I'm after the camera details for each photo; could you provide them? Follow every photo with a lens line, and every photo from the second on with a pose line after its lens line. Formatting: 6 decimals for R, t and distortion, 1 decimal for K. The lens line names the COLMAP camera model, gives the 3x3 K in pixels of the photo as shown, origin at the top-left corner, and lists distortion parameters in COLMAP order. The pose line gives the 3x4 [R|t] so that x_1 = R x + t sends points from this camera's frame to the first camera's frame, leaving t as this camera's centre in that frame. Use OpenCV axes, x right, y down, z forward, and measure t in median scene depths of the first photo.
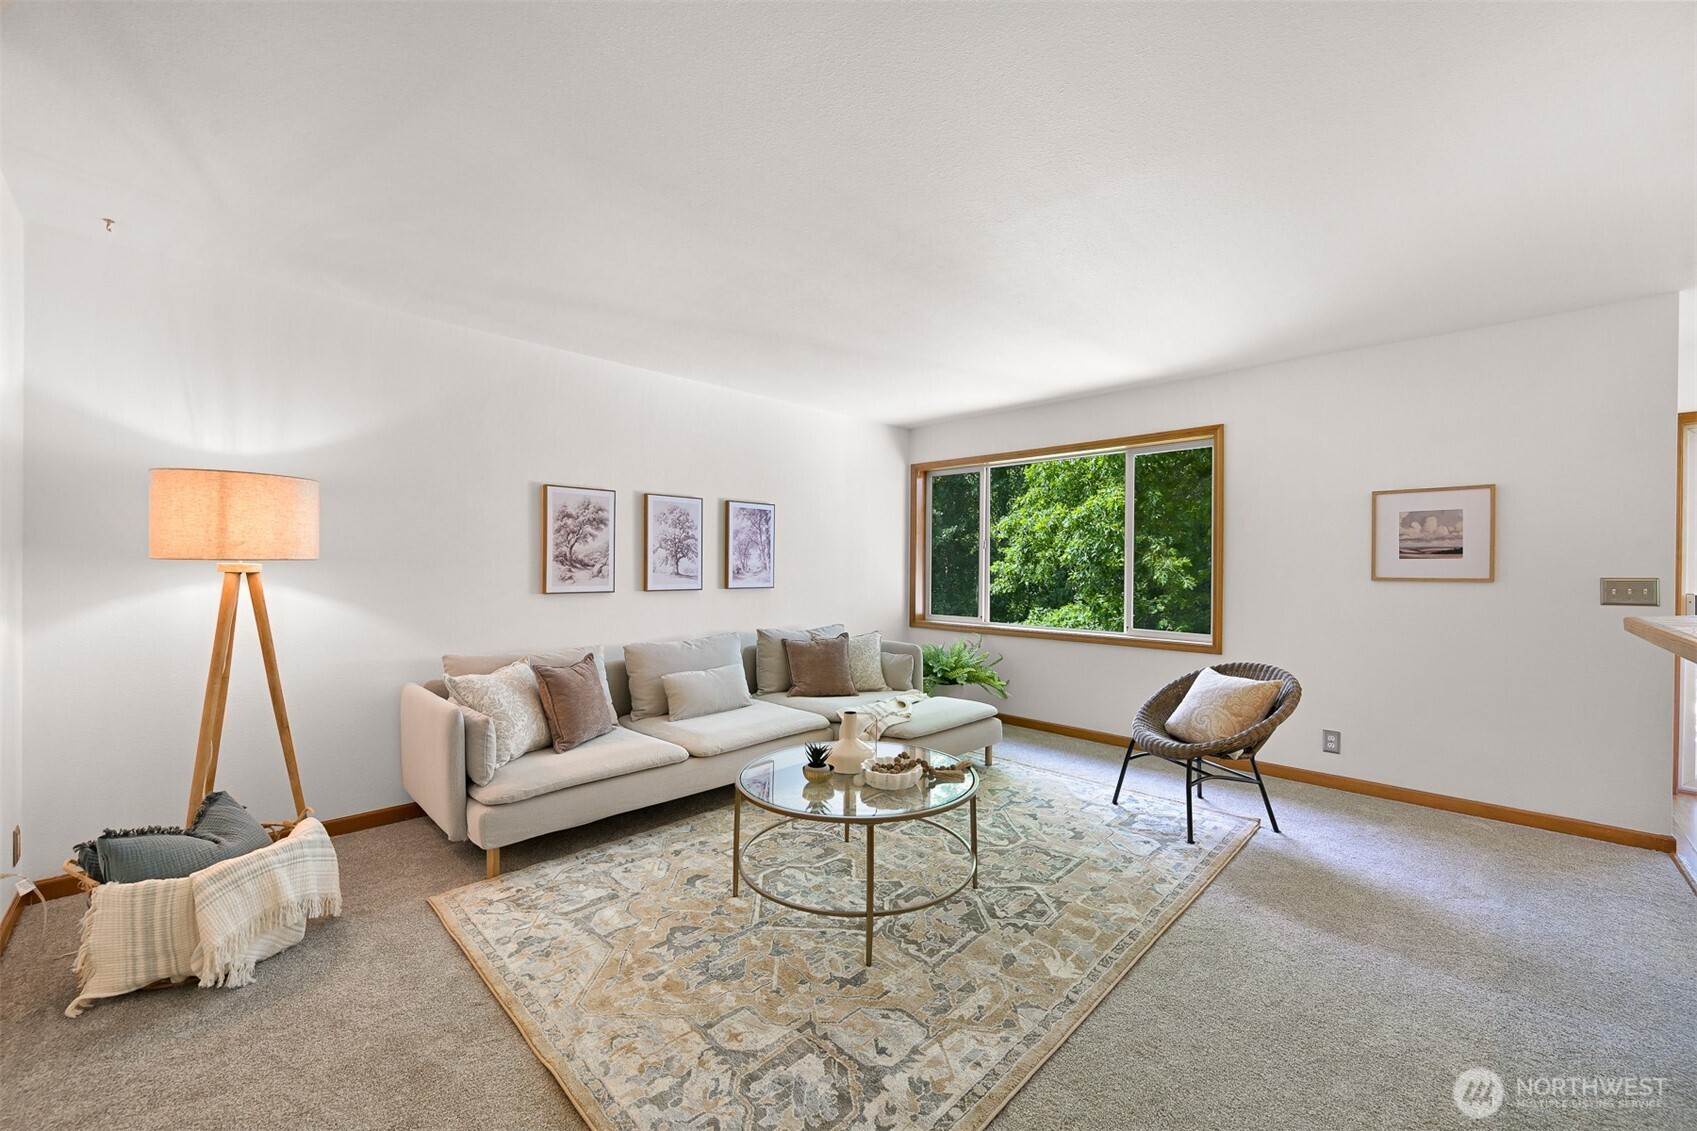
lens RADIAL K [[664.6, 0, 857.2], [0, 664.6, 569.6], [0, 0, 1]] dist [-0.000949, 0.000068]
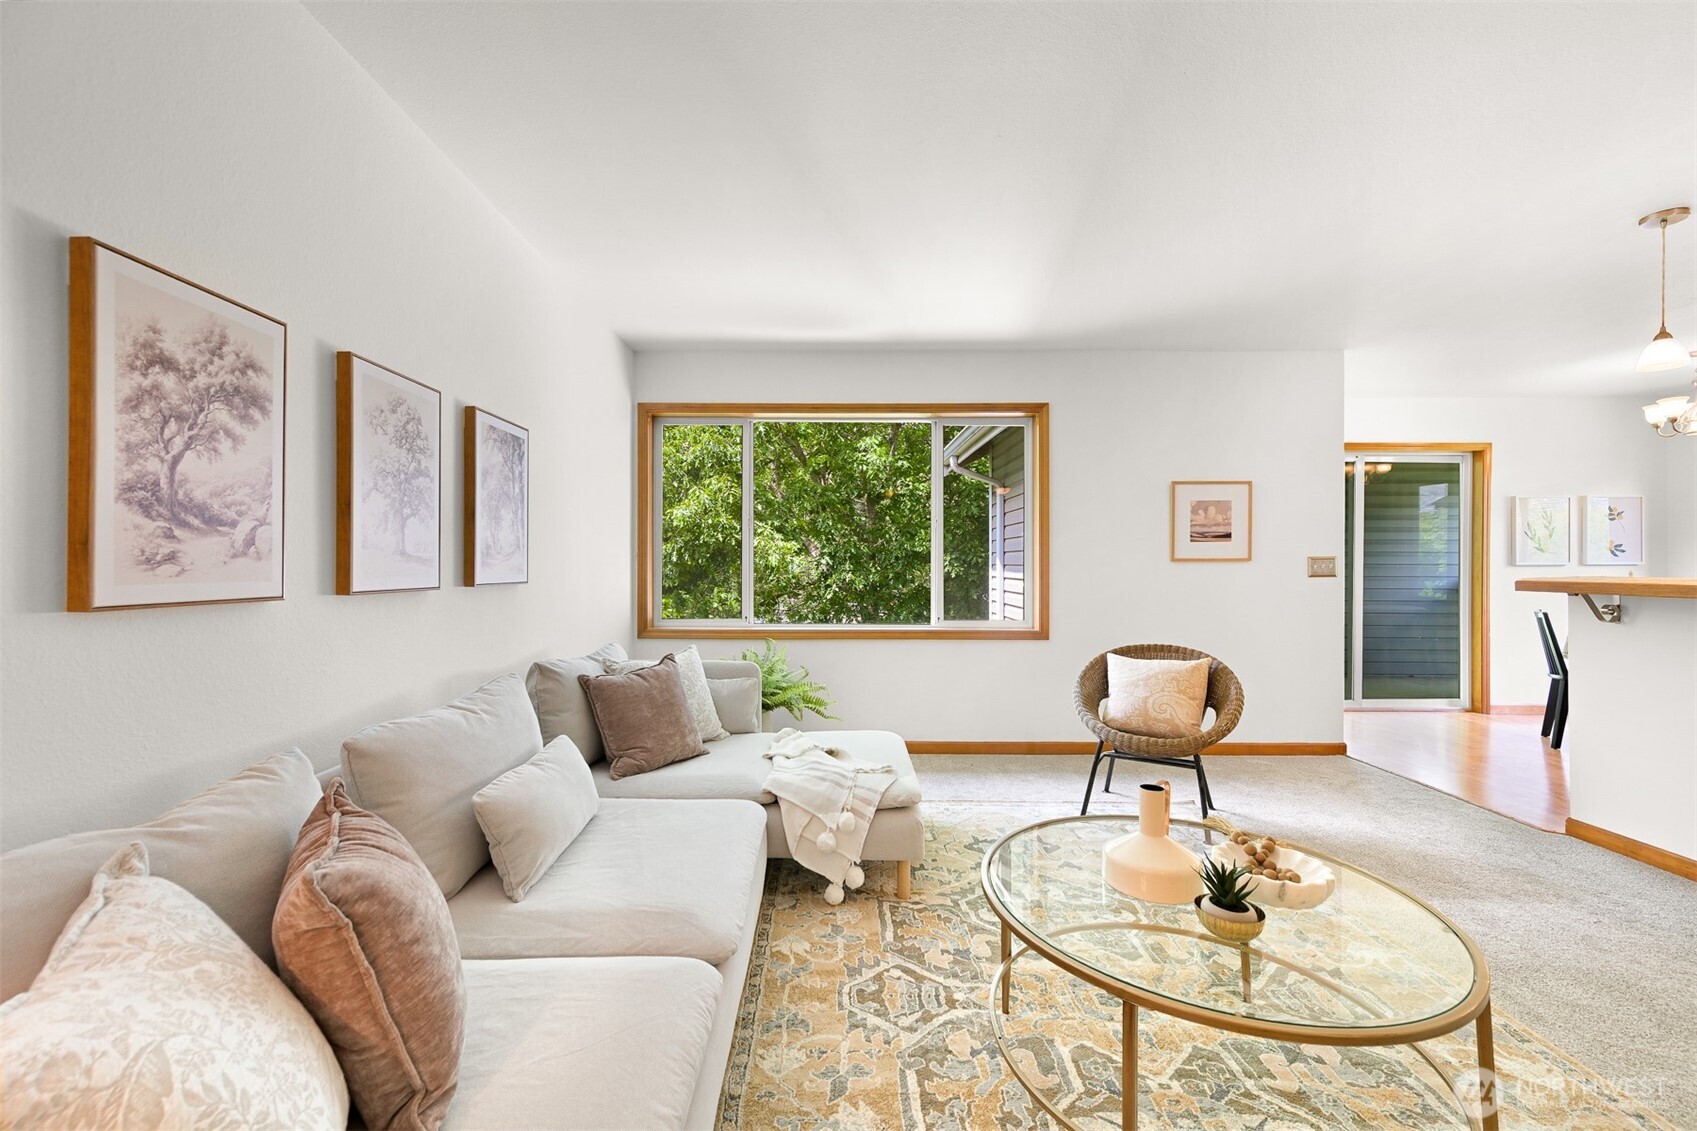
lens RADIAL K [[698.2, 0, 829.4], [0, 698.2, 566.9], [0, 0, 1]] dist [0.001641, 0.000608]
pose [[0.722711, -0.007129, 0.691114, -0.428675], [0.007352, 0.999970, 0.002627, 0.017832], [-0.691112, 0.003183, 0.722741, 0.529190]]
